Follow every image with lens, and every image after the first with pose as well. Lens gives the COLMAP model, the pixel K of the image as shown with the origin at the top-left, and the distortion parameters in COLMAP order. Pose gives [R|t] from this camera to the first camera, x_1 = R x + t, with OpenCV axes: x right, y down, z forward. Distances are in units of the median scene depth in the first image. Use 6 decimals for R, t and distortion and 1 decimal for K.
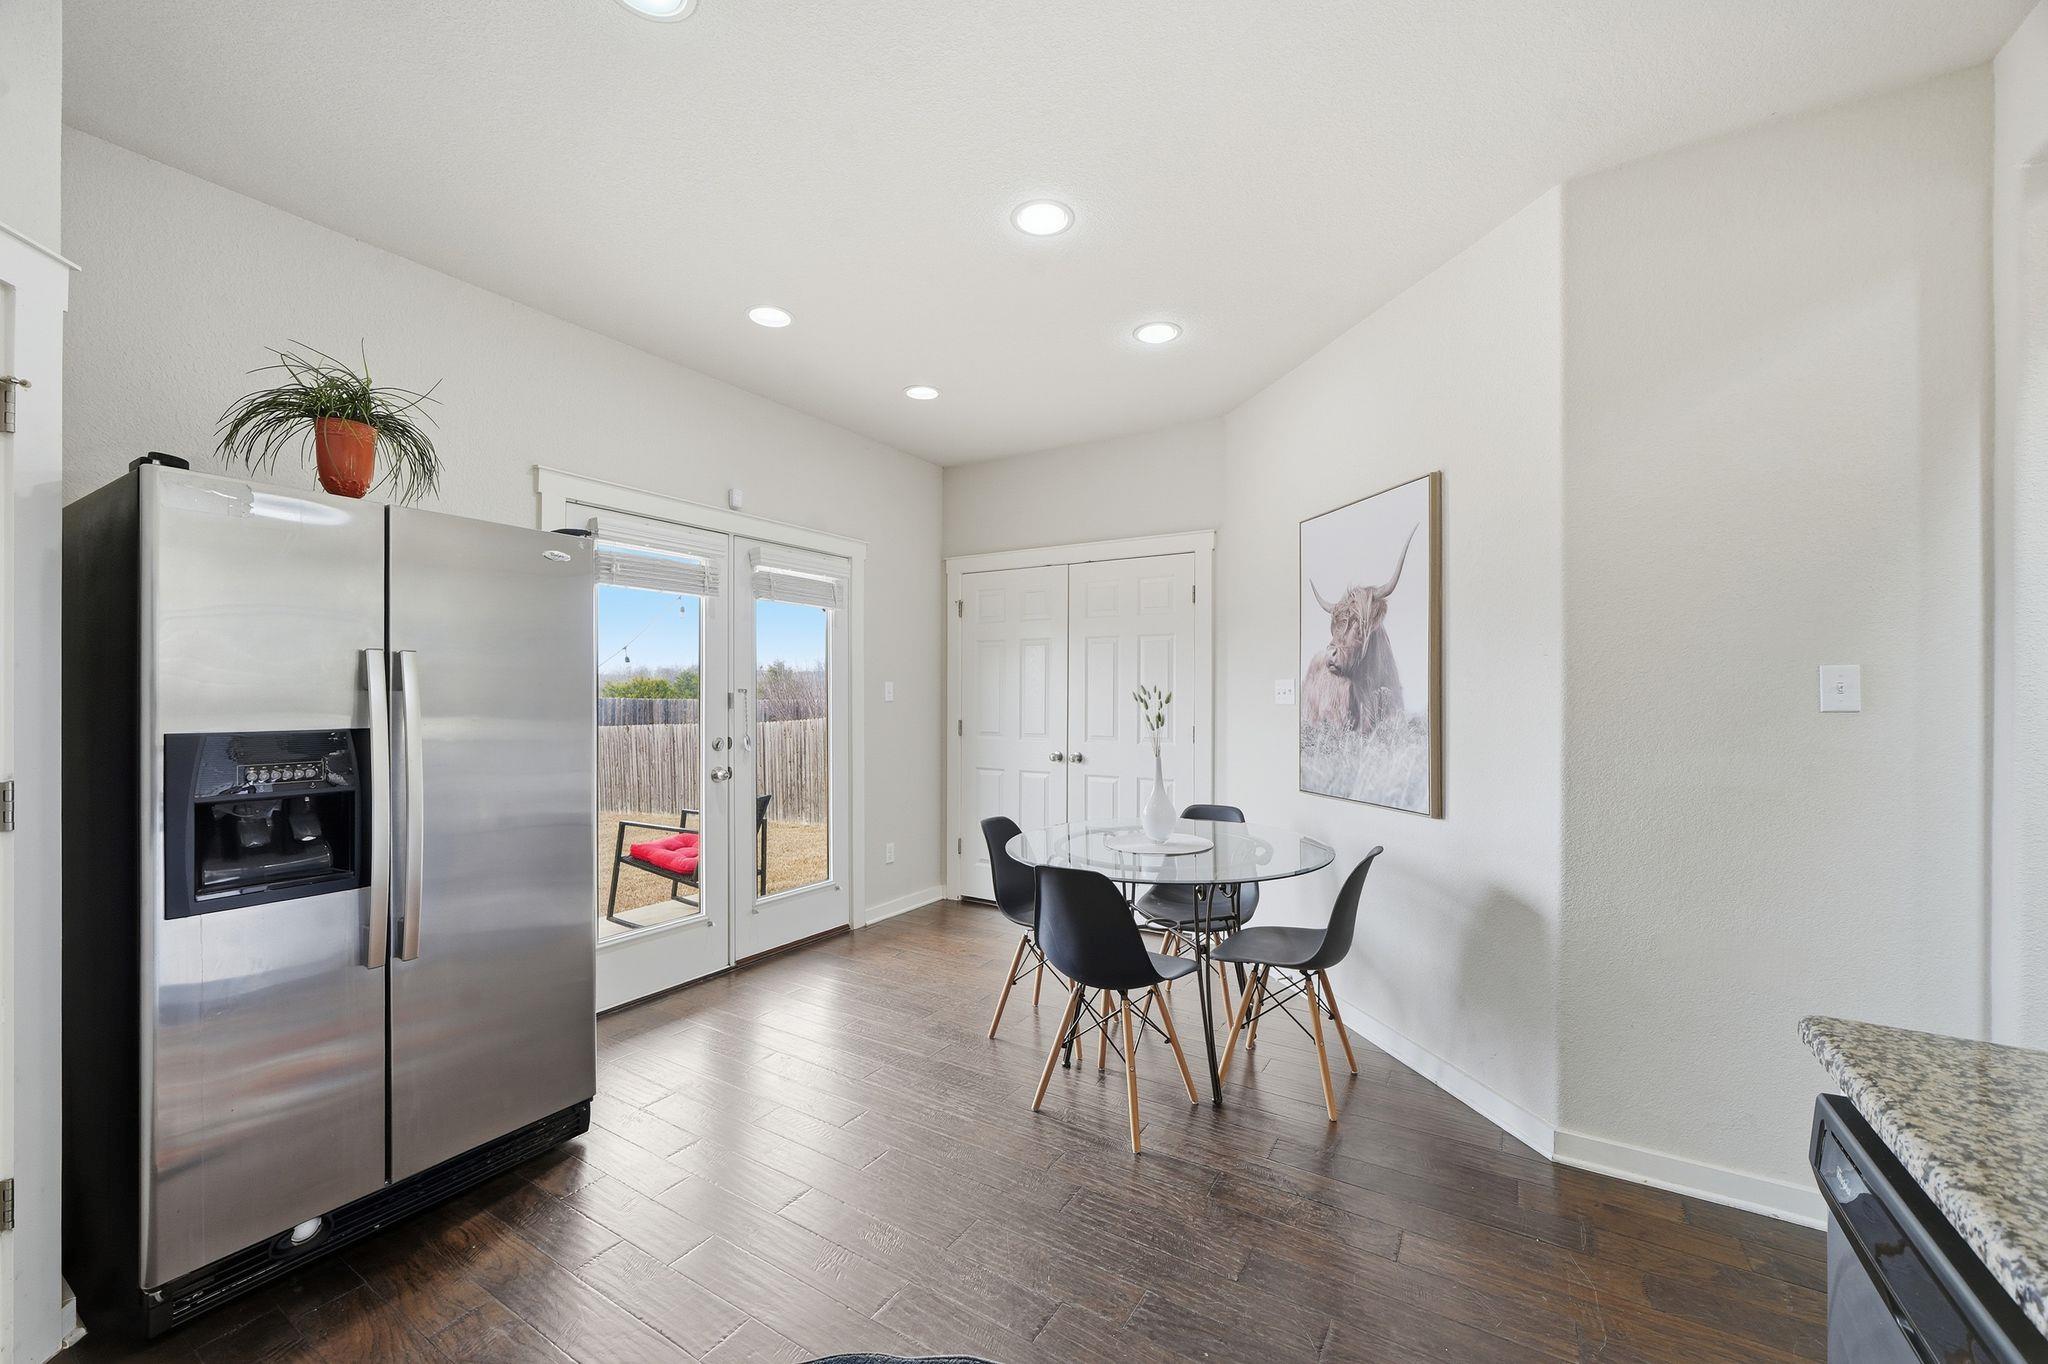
lens RADIAL K [[804.6, 0, 1008.5], [0, 804.6, 694.2], [0, 0, 1]] dist [-0.007665, 0.000451]
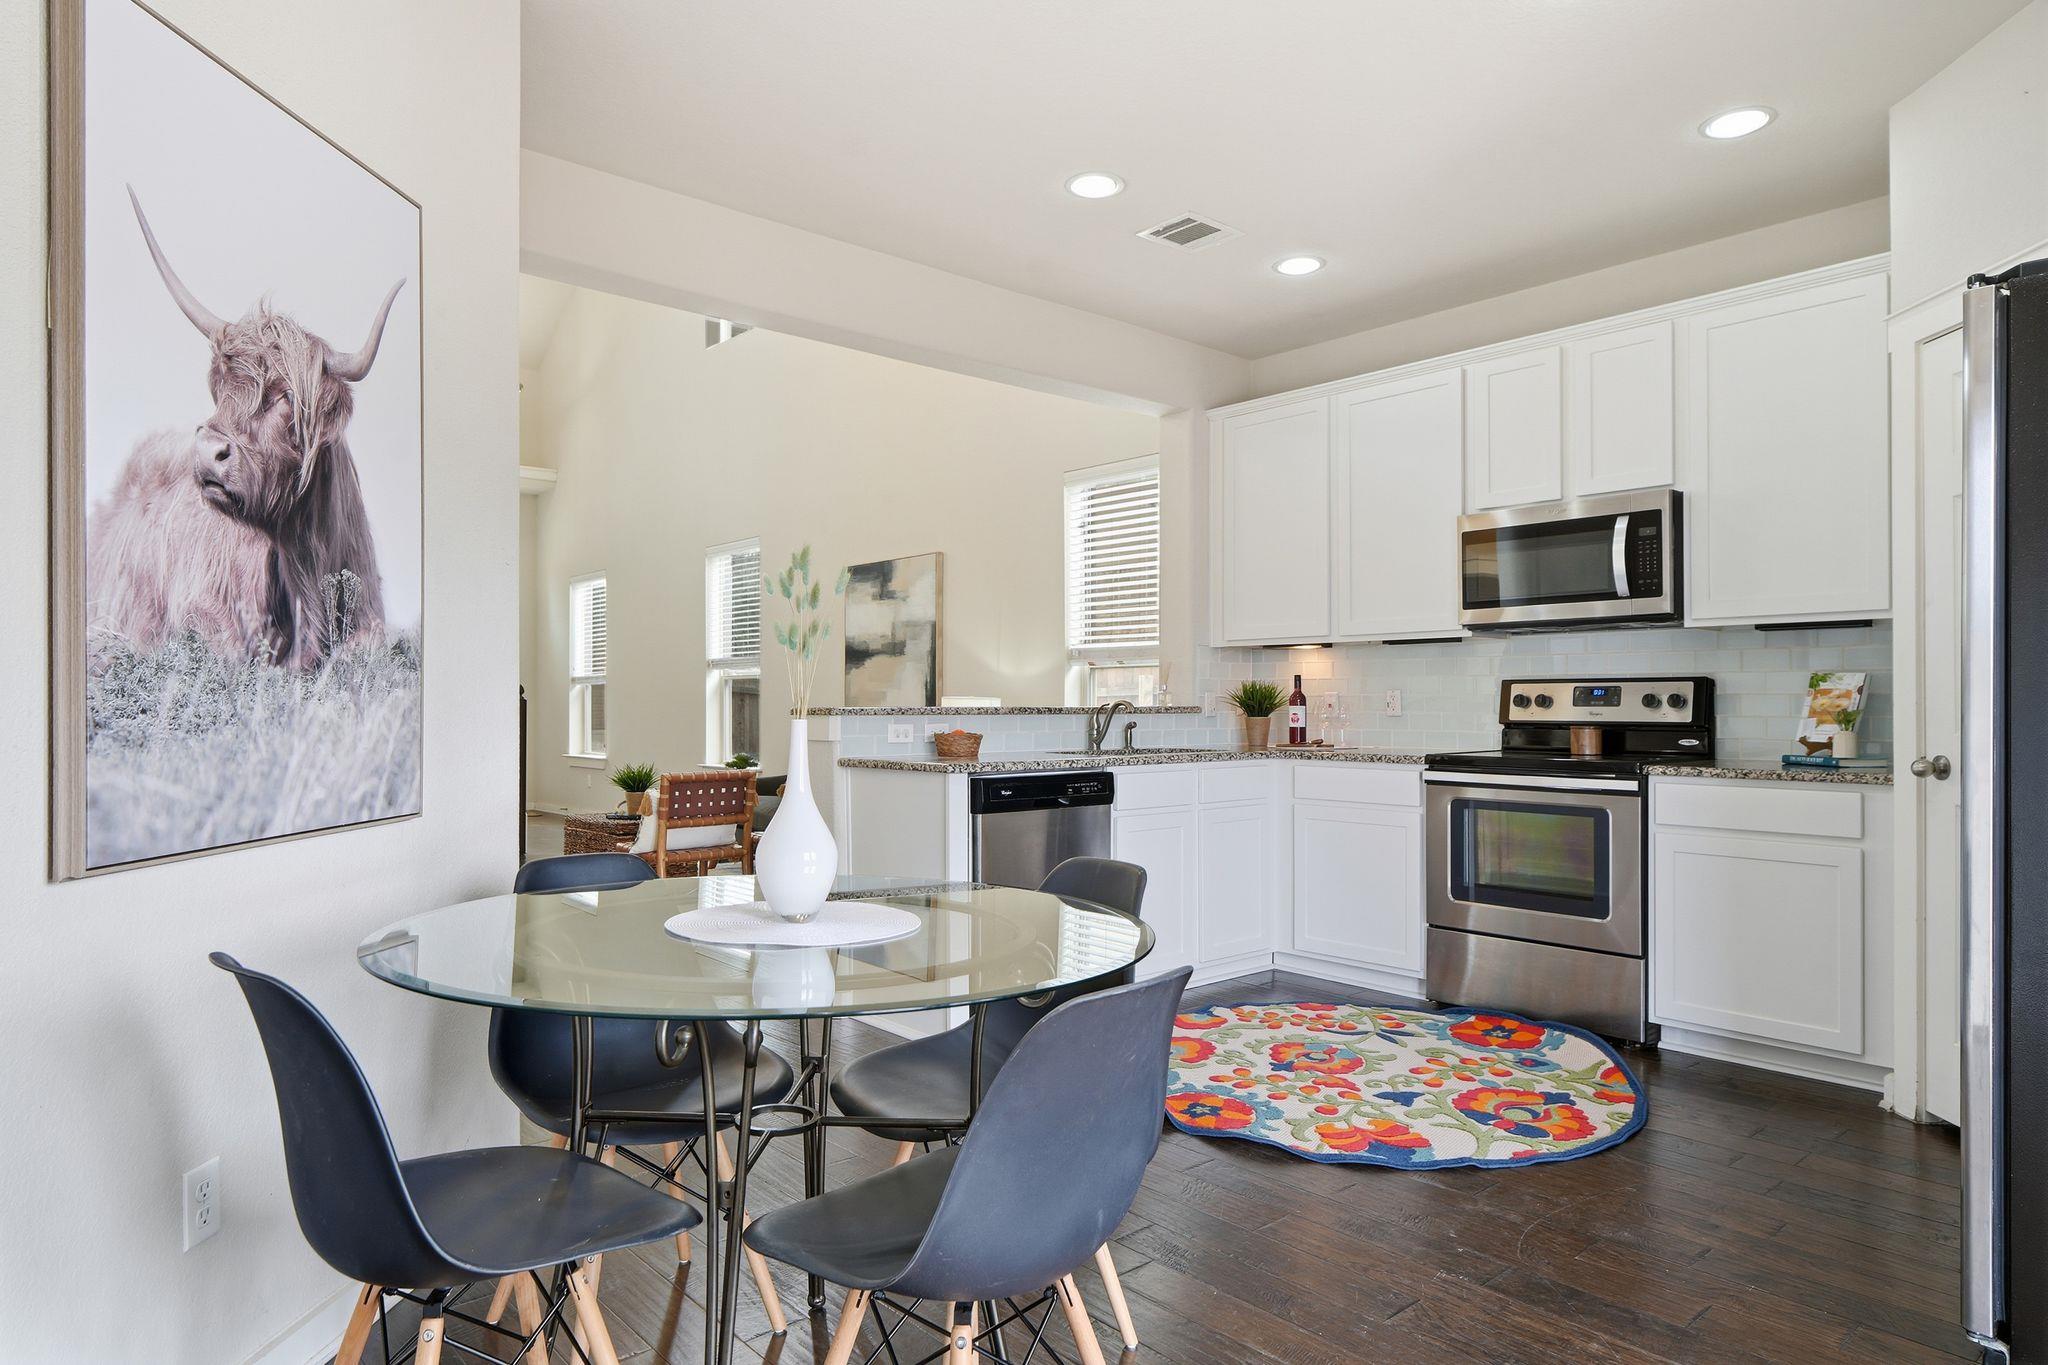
lens RADIAL K [[1196.4, 0, 1026.8], [0, 1196.4, 689.5], [0, 0, 1]] dist [-0.022113, 0.000213]
pose [[-0.960889, 0.001915, 0.276929, -0.102392], [-0.001309, 0.999934, -0.011456, 0.066340], [-0.276932, -0.011371, -0.960822, 1.523048]]
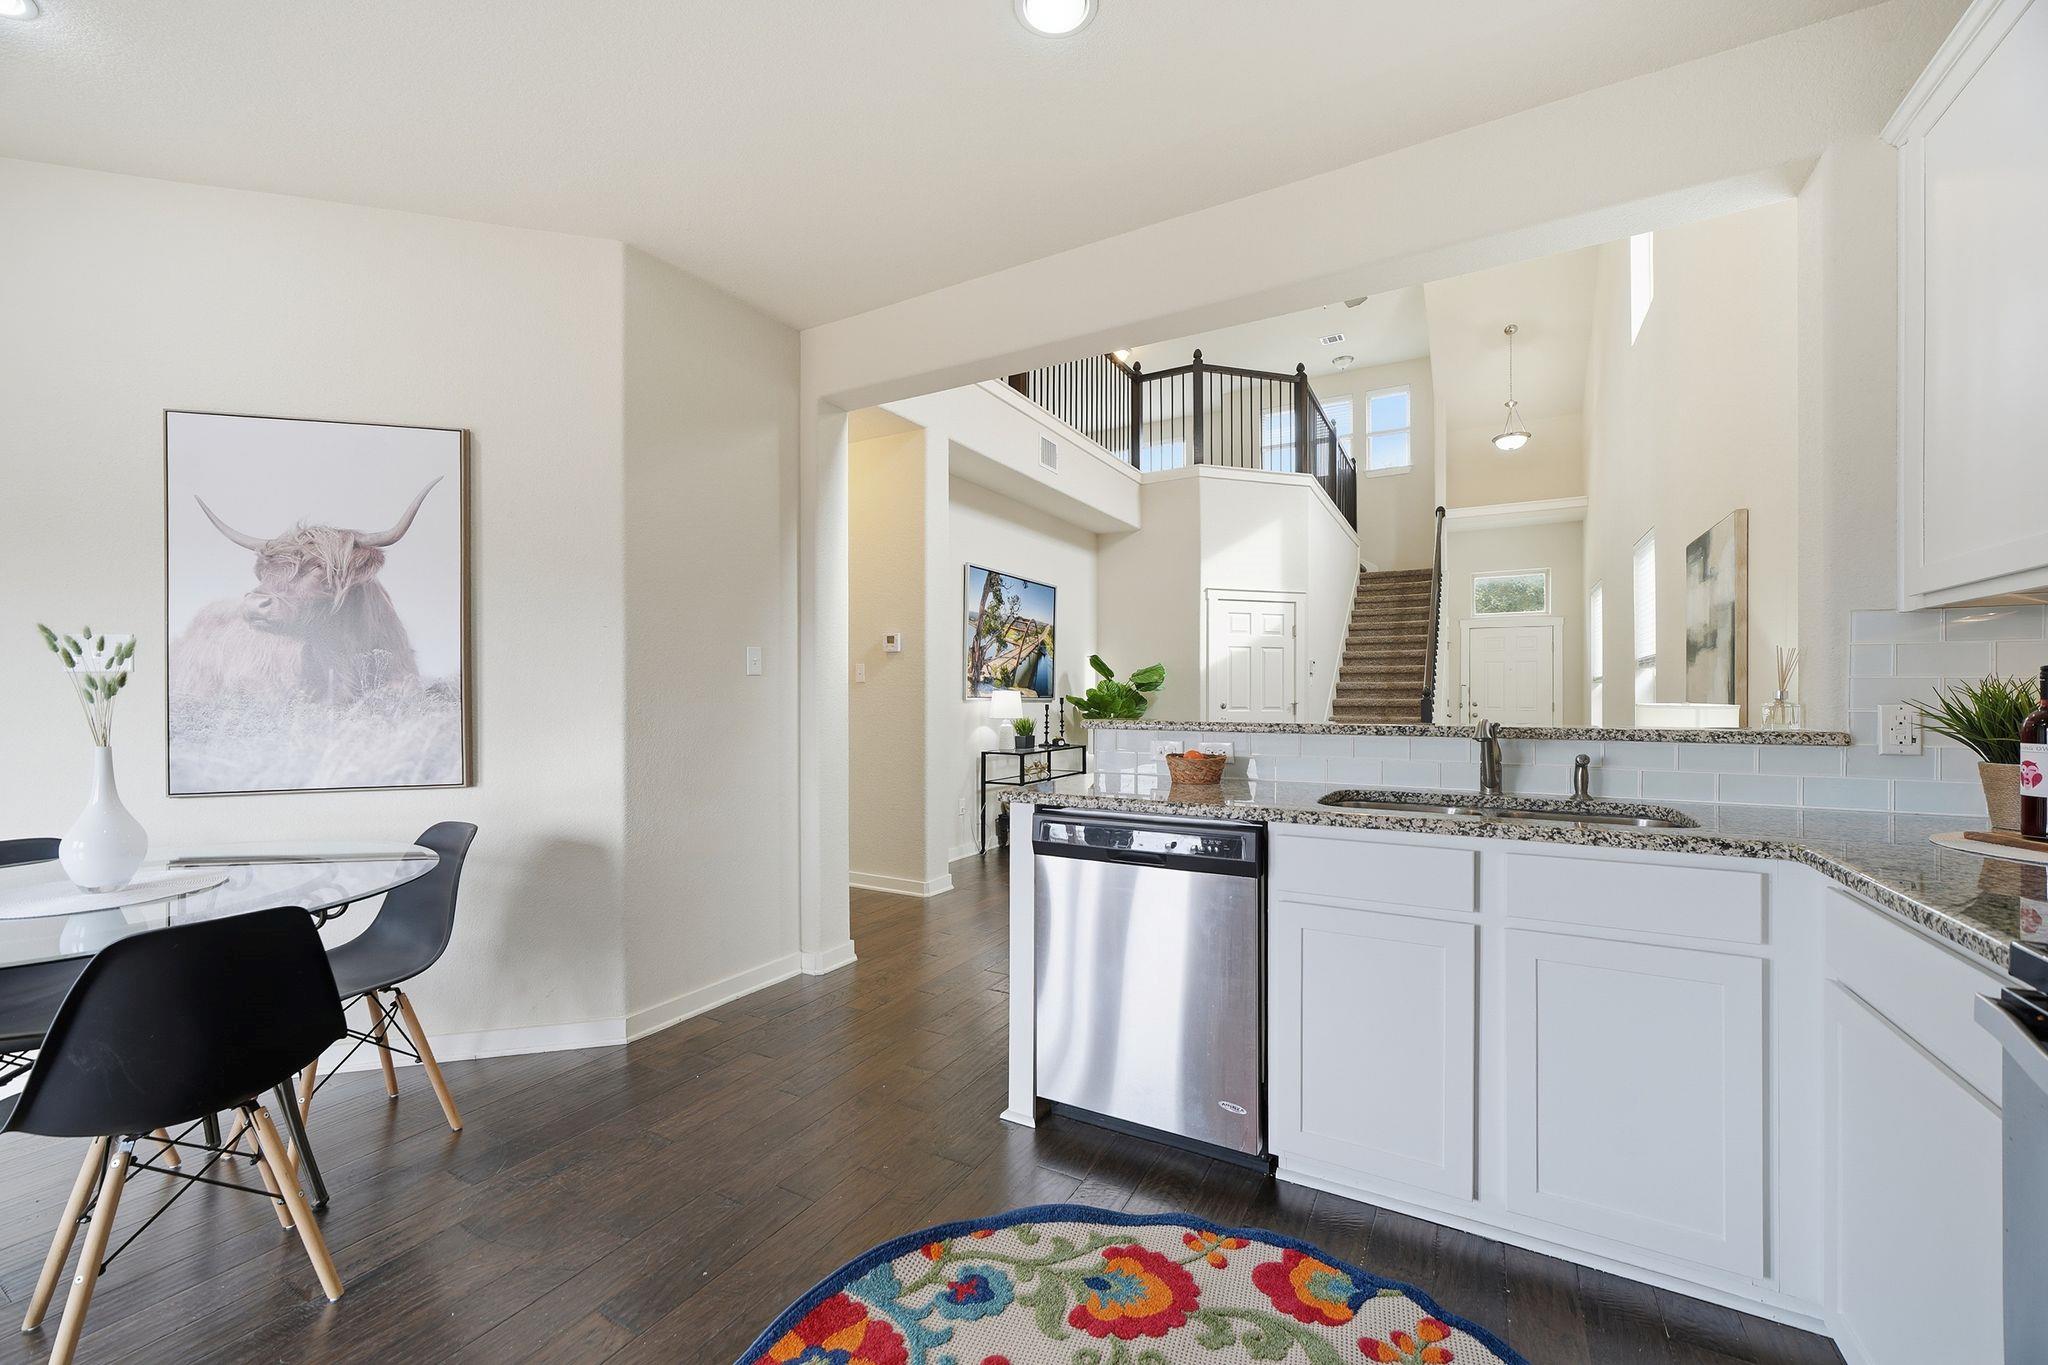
lens RADIAL K [[804.6, 0, 1035.2], [0, 804.6, 692.3], [0, 0, 1]] dist [-0.007665, 0.000451]
pose [[-0.062691, 0.000978, 0.998033, -0.430747], [0.001803, 0.999998, -0.000867, 0.038247], [-0.998031, 0.001745, -0.062692, 0.340156]]
